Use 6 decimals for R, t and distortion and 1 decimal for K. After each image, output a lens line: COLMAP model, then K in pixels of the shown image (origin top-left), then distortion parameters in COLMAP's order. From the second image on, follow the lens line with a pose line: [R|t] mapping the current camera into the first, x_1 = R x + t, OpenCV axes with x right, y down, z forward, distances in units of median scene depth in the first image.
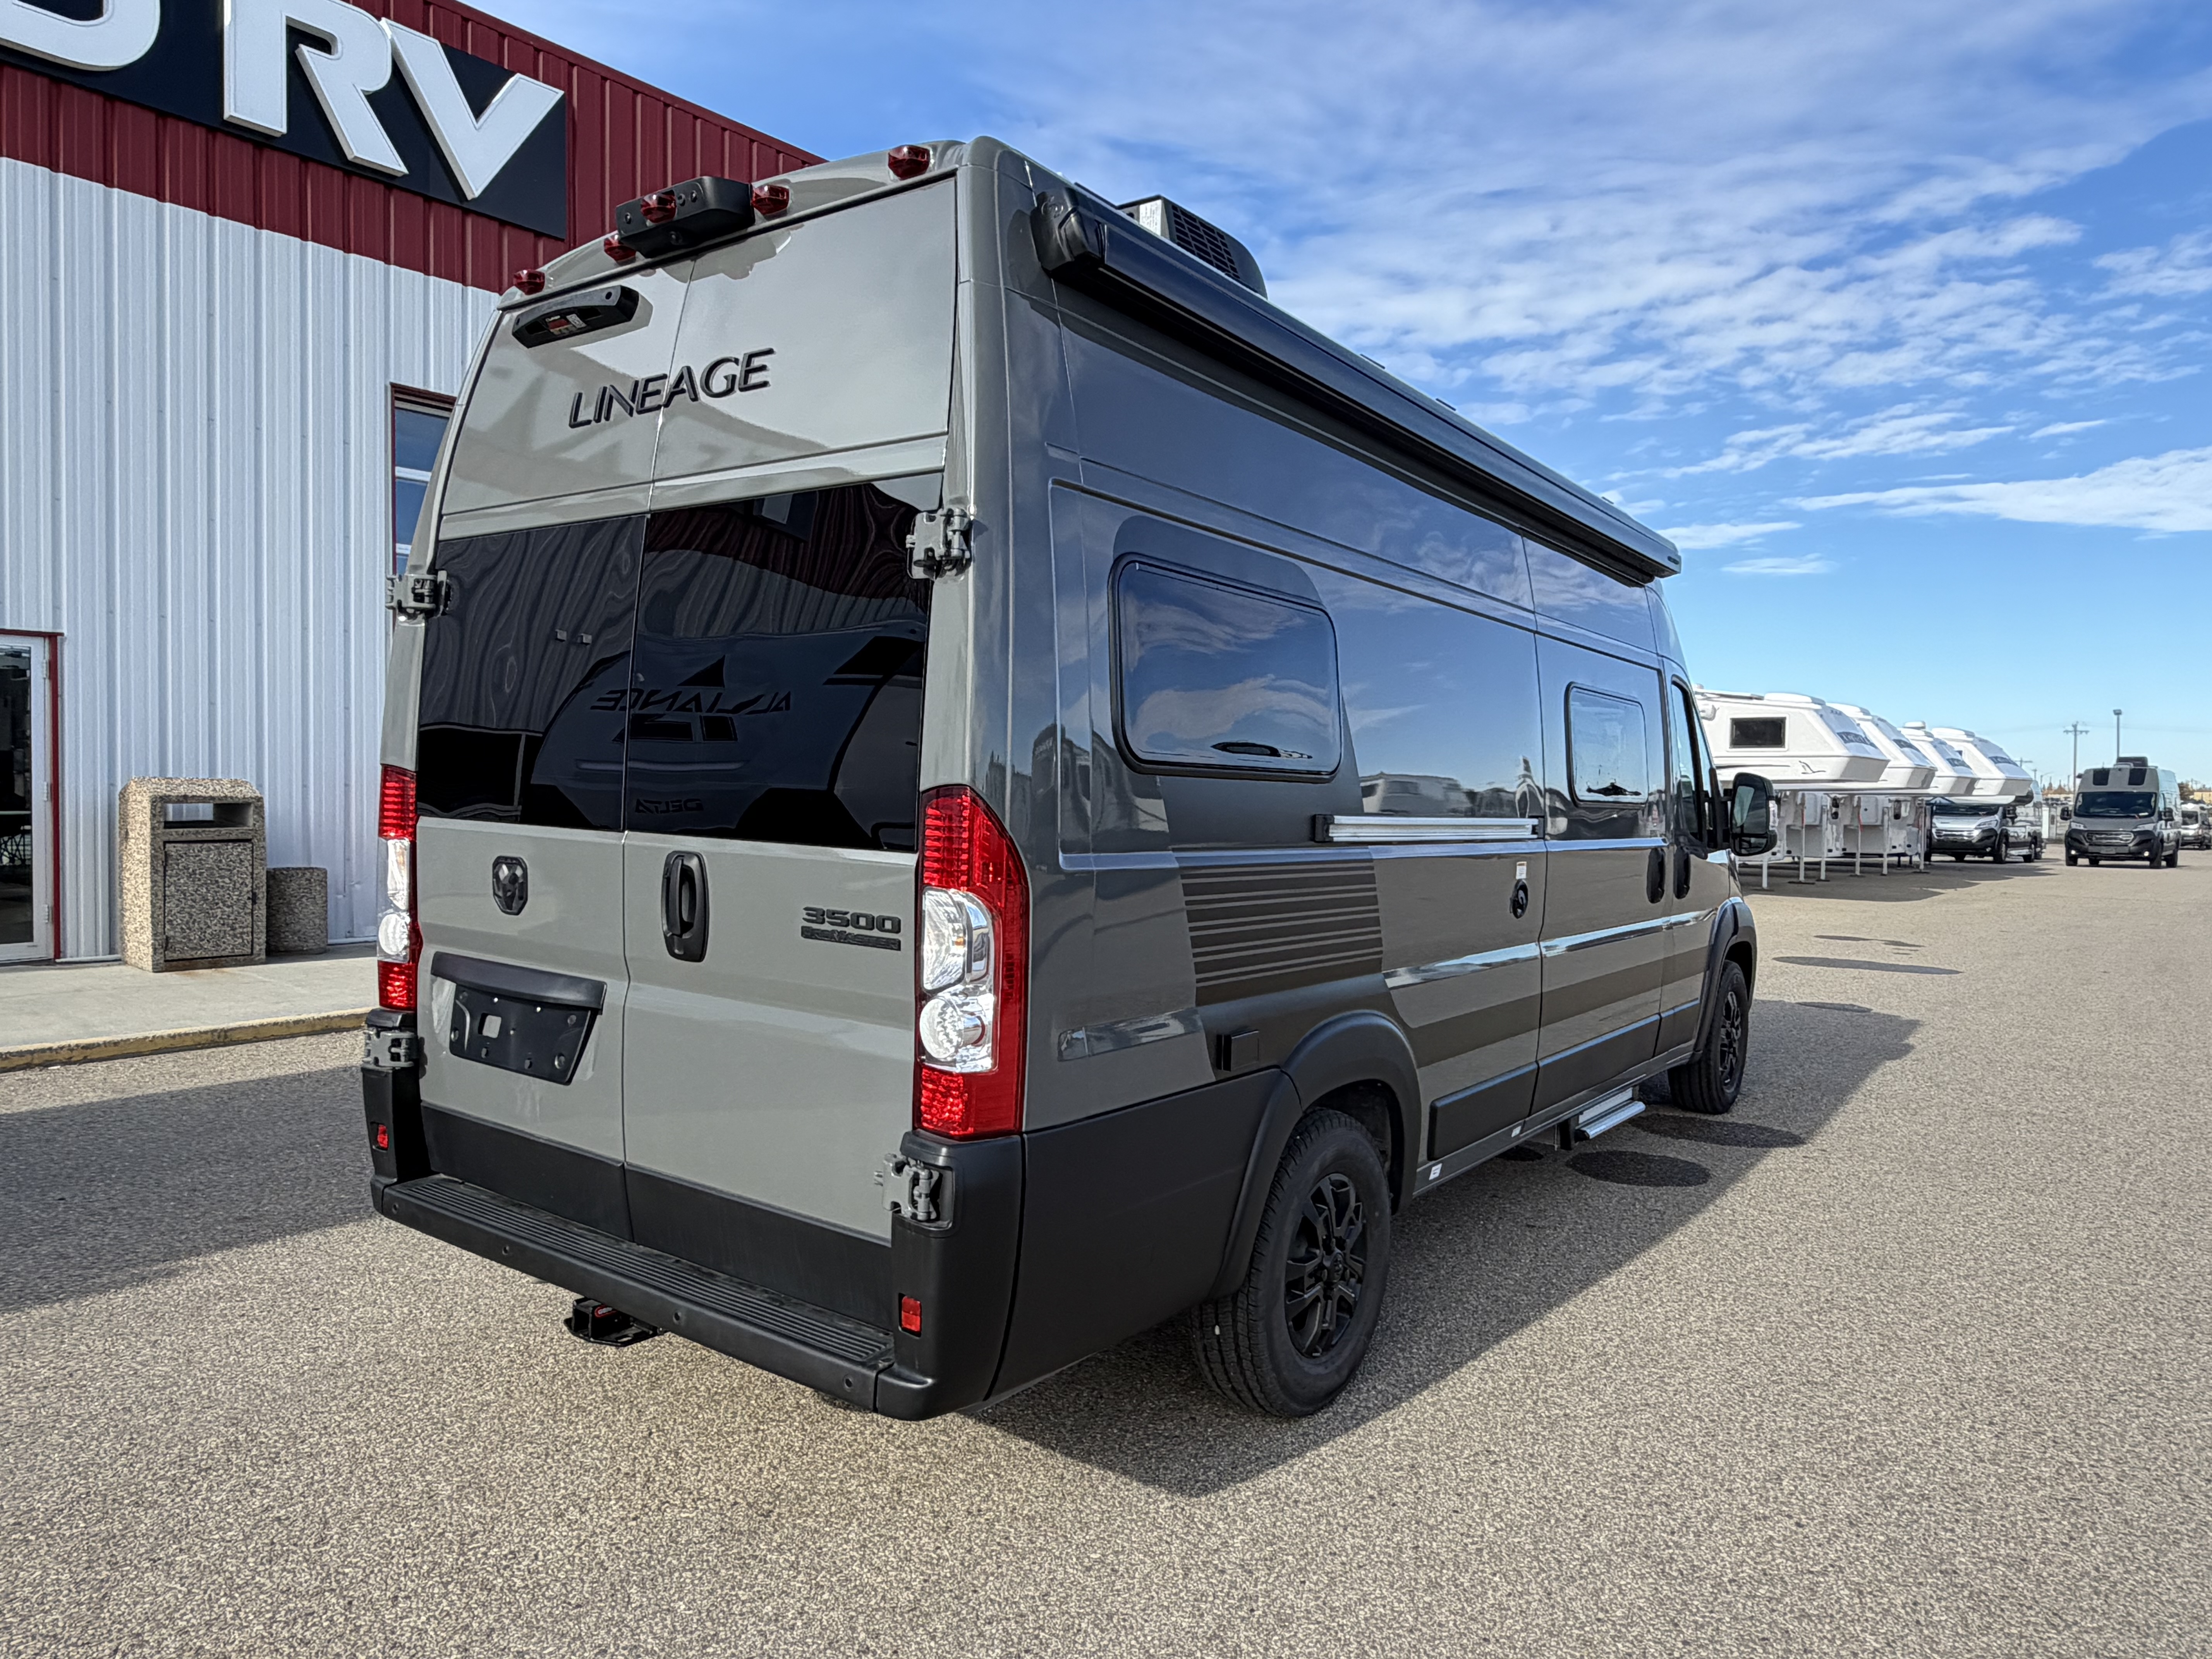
lens RADIAL K [[1423.5, 0, 1106.0], [0, 1423.5, 829.5], [0, 0, 1]] dist [-0.002050, -0.000537]
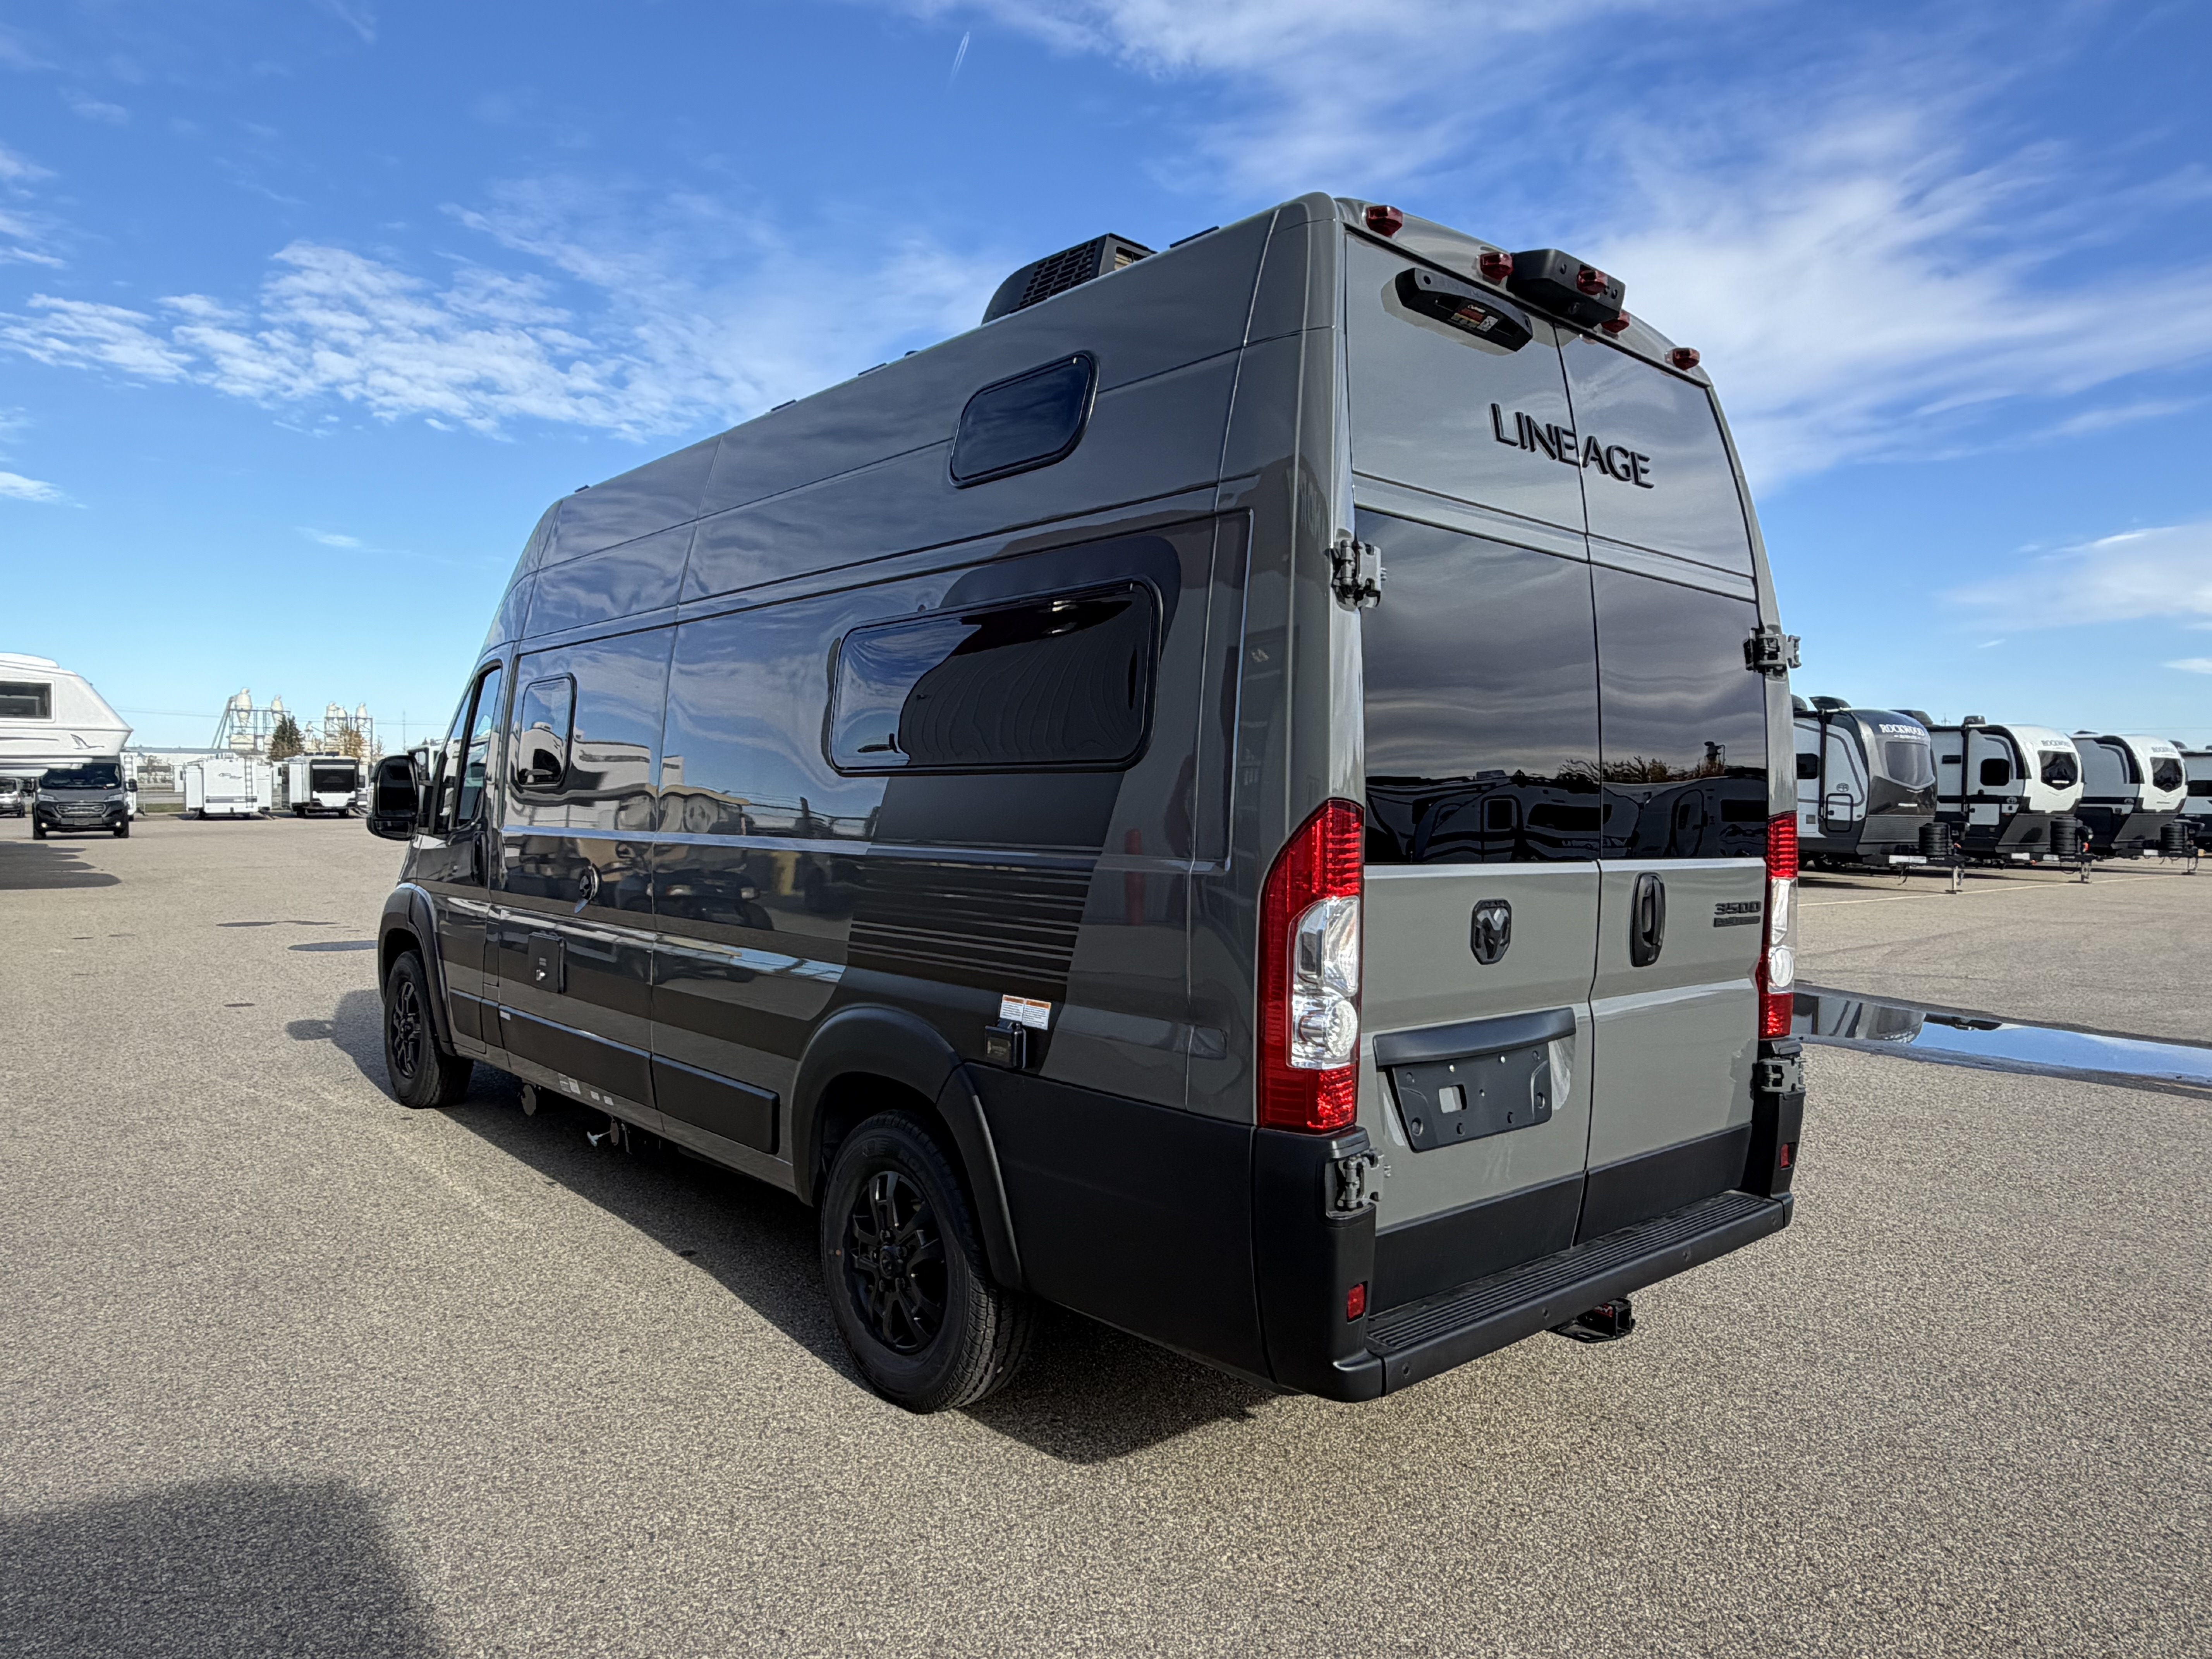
lens RADIAL K [[1423.5, 0, 1106.0], [0, 1423.5, 829.5], [0, 0, 1]] dist [-0.002050, -0.000537]
pose [[0.215022, -0.043991, 0.975618, -1.413318], [0.020825, 0.998964, 0.040454, -0.070939], [-0.976387, 0.011619, 0.215716, 1.093463]]
